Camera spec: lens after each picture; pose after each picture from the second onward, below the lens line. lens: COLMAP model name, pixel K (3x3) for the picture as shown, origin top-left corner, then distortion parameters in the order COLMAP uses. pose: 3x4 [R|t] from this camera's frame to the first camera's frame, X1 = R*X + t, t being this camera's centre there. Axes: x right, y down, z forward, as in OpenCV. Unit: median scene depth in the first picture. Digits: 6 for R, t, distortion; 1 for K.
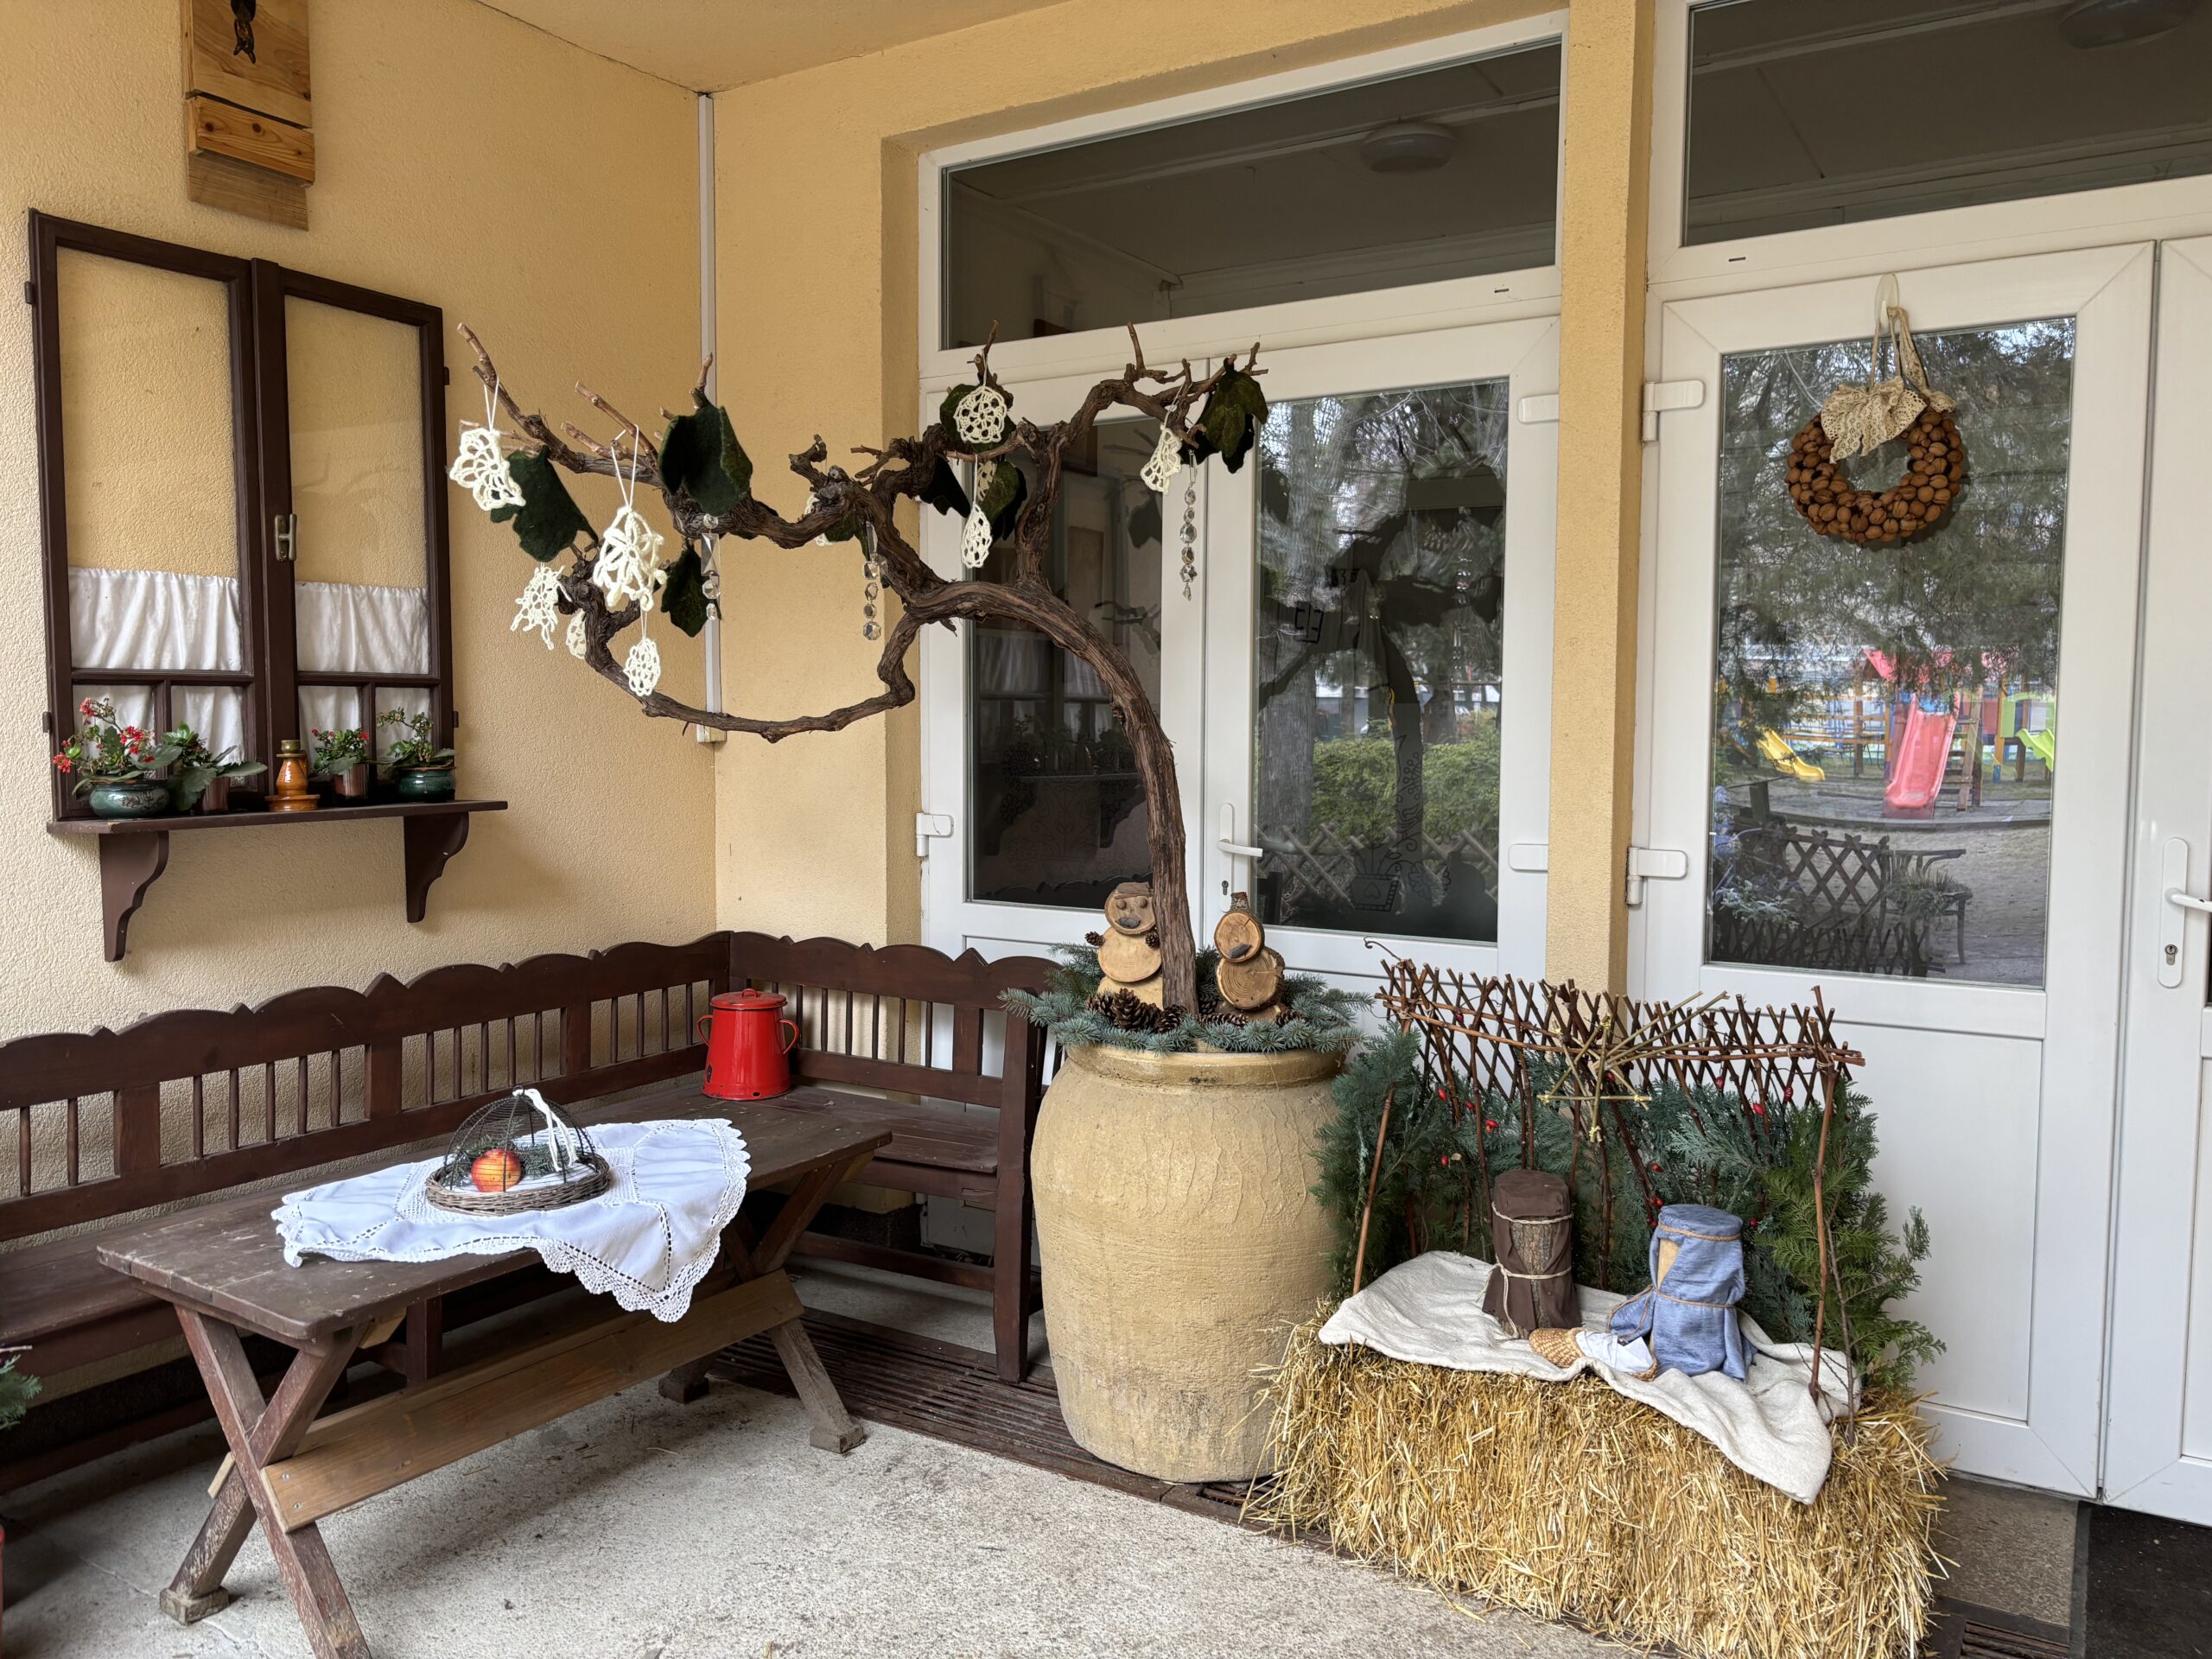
lens RADIAL K [[1688.7, 0, 1105.1], [0, 1688.7, 825.8], [0, 0, 1]] dist [0.045697, -0.058141]
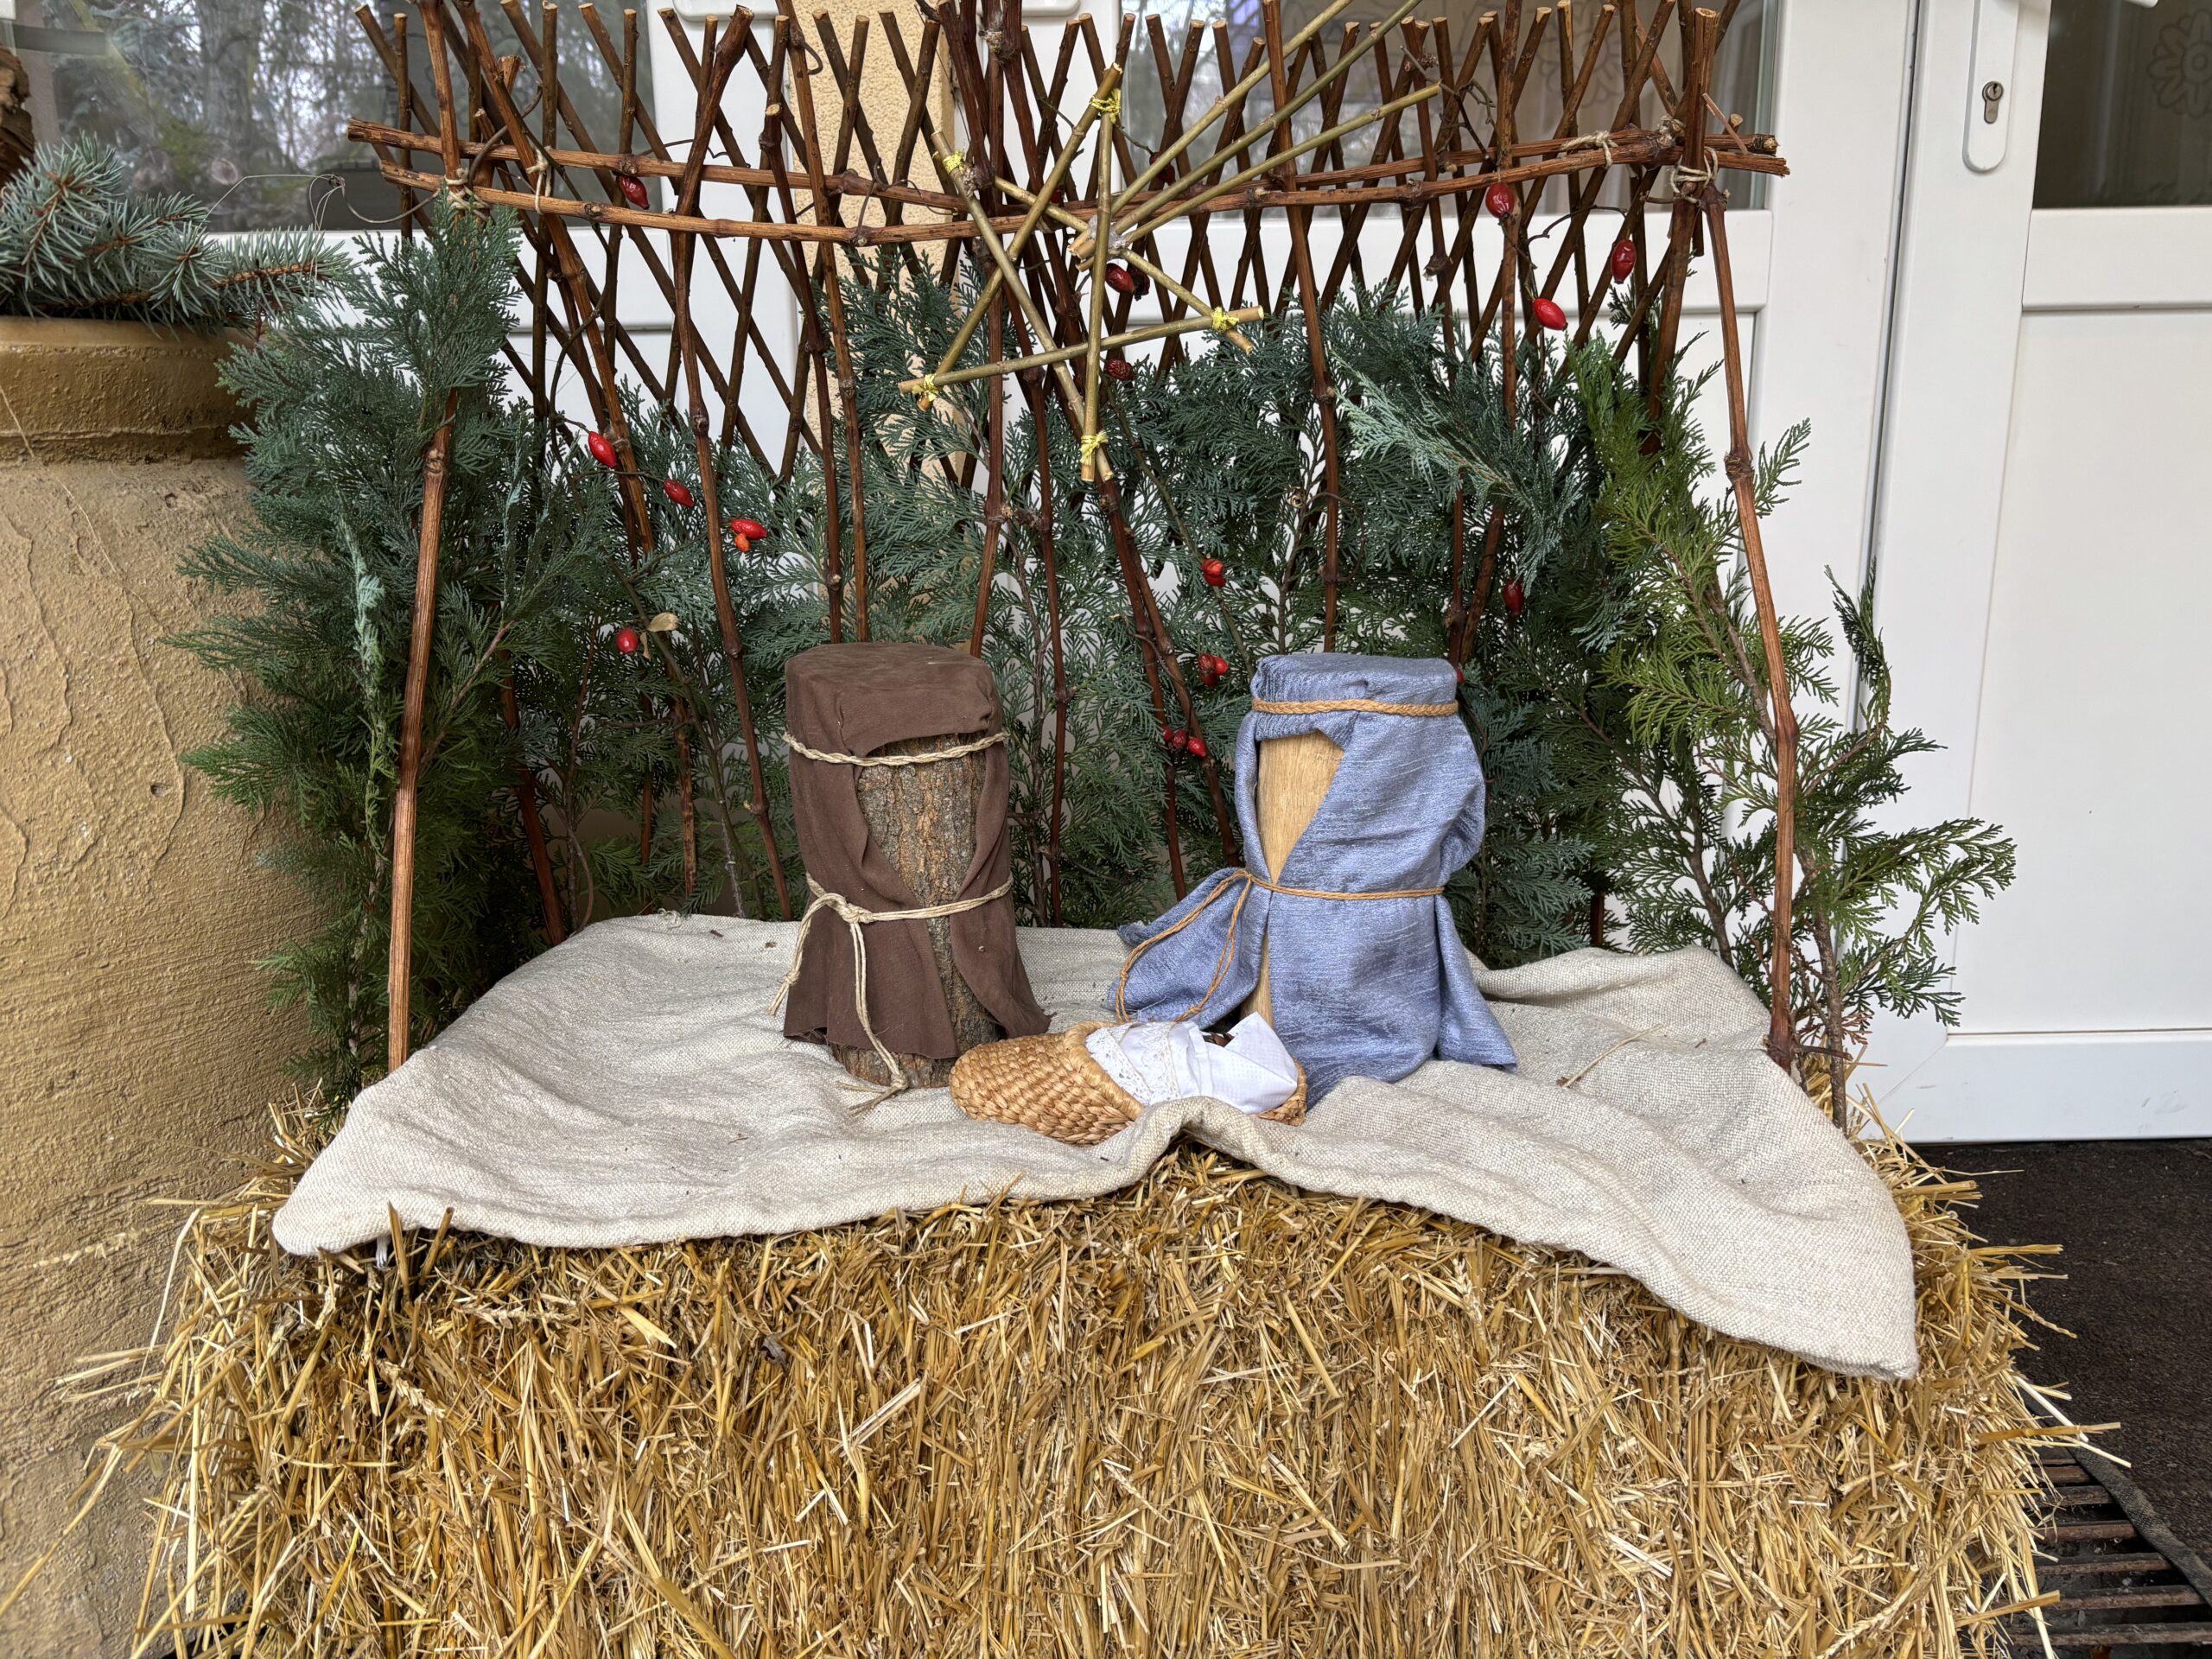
lens RADIAL K [[1688.7, 0, 1109.7], [0, 1688.7, 824.6], [0, 0, 1]] dist [0.045697, -0.058141]
pose [[0.846961, -0.133195, 0.514699, 0.105534], [0.055168, 0.984901, 0.164092, 0.191640], [-0.528784, -0.110585, 0.841521, 0.685131]]
